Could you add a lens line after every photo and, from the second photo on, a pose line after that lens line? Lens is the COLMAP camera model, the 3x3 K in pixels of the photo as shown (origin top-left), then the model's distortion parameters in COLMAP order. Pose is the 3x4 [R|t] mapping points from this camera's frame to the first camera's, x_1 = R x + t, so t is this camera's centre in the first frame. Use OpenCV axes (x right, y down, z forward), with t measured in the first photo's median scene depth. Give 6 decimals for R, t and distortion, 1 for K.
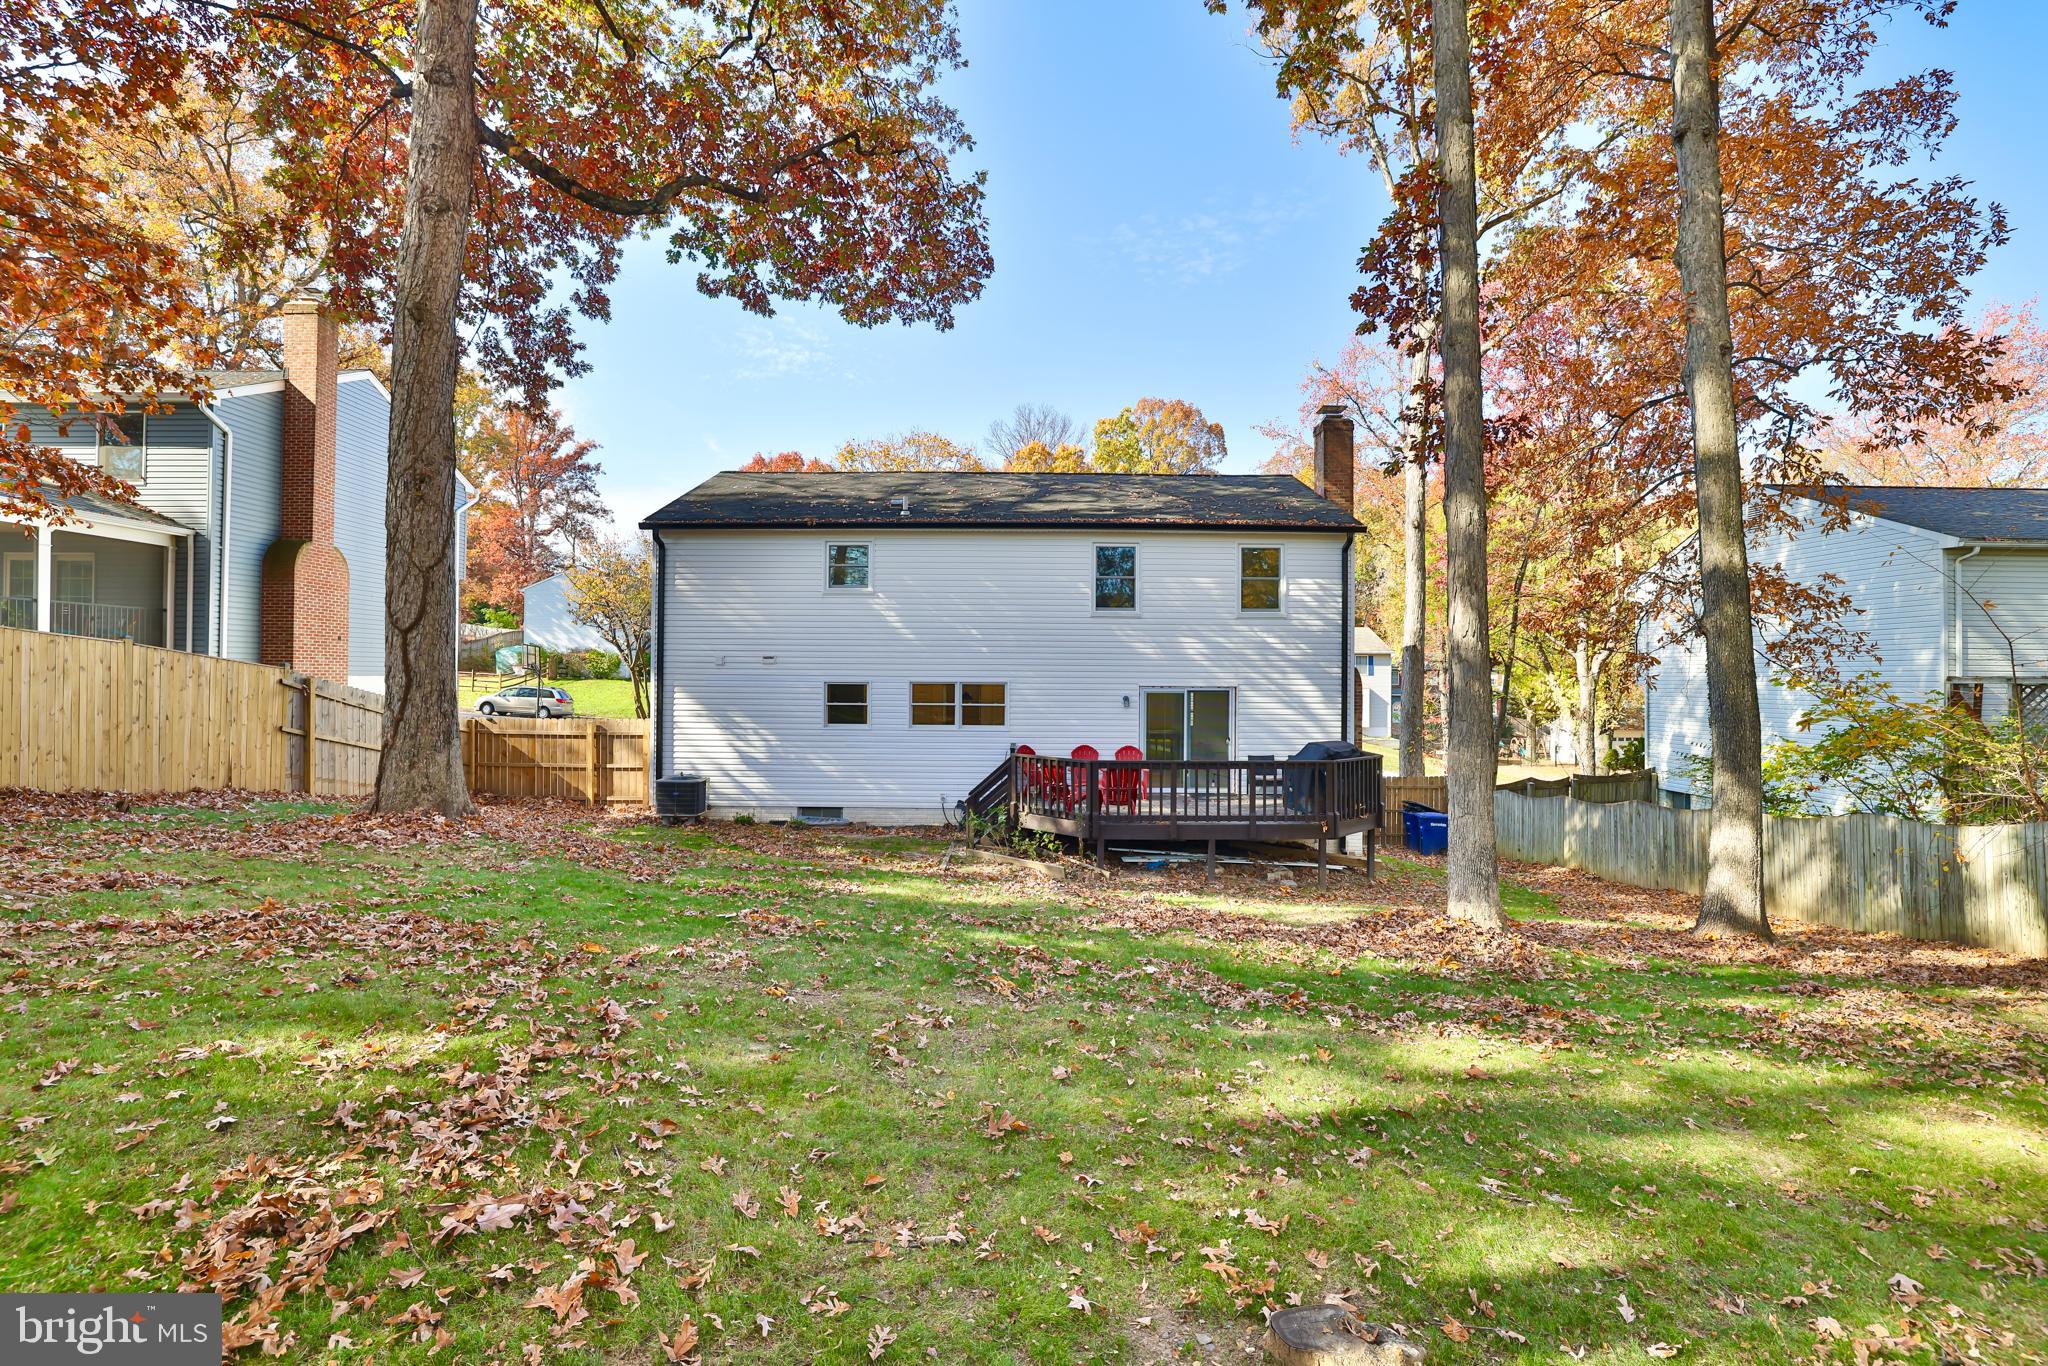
lens RADIAL K [[914.9, 0, 1008.4], [0, 914.9, 665.3], [0, 0, 1]] dist [-0.044604, 0.015131]
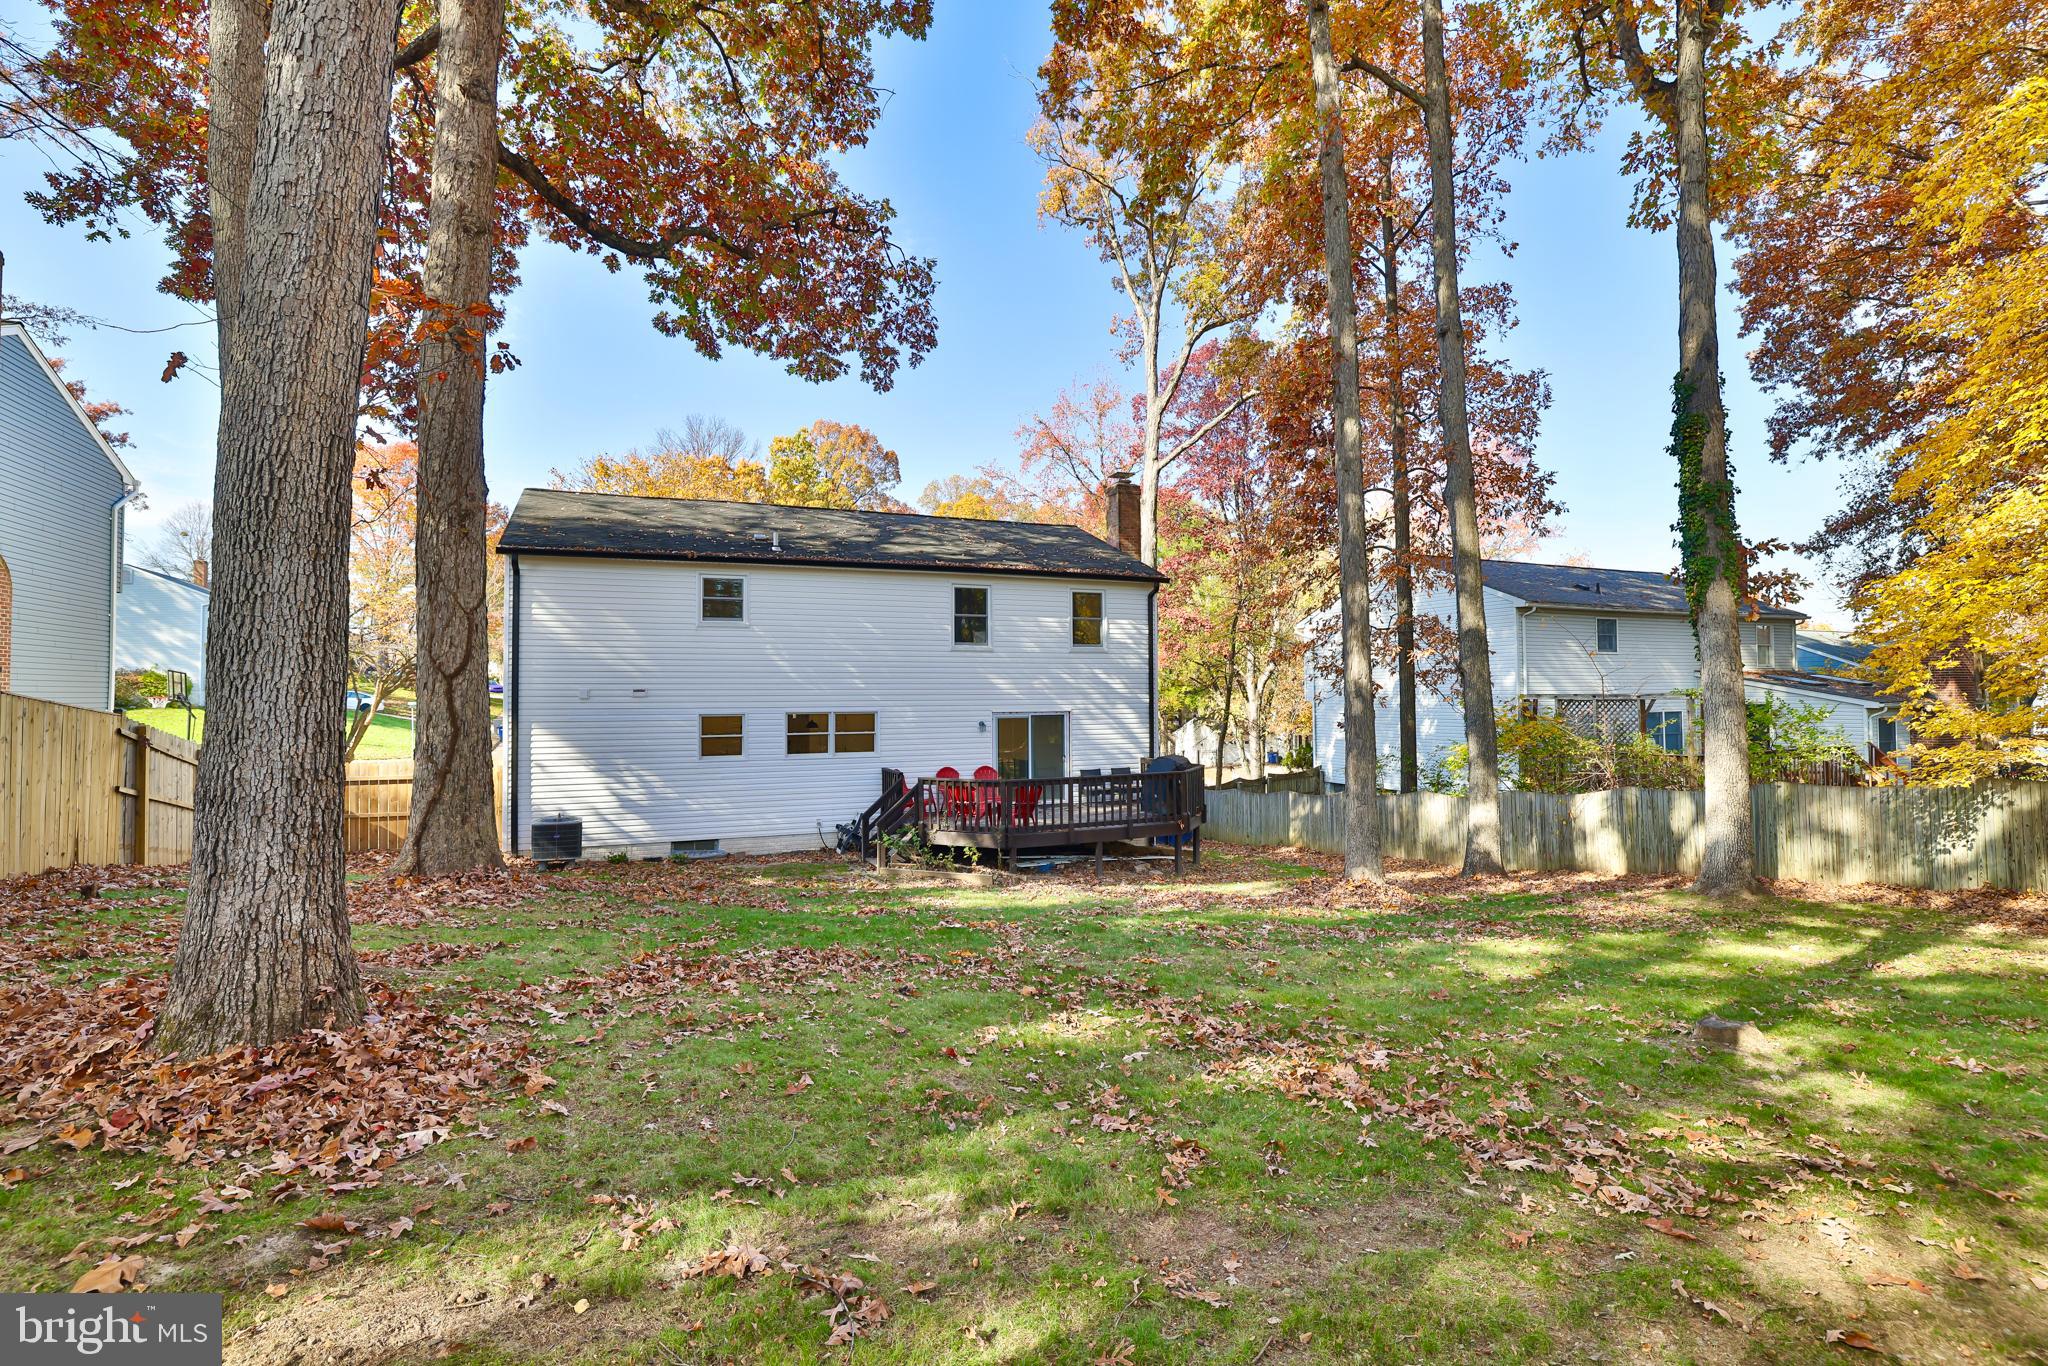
lens RADIAL K [[914.9, 0, 1008.4], [0, 914.9, 665.3], [0, 0, 1]] dist [-0.044604, 0.015131]
pose [[0.923078, -0.000350, 0.384612, -0.273060], [0.007177, 0.999841, -0.016316, -0.016848], [-0.384545, 0.017821, 0.922934, -0.048554]]
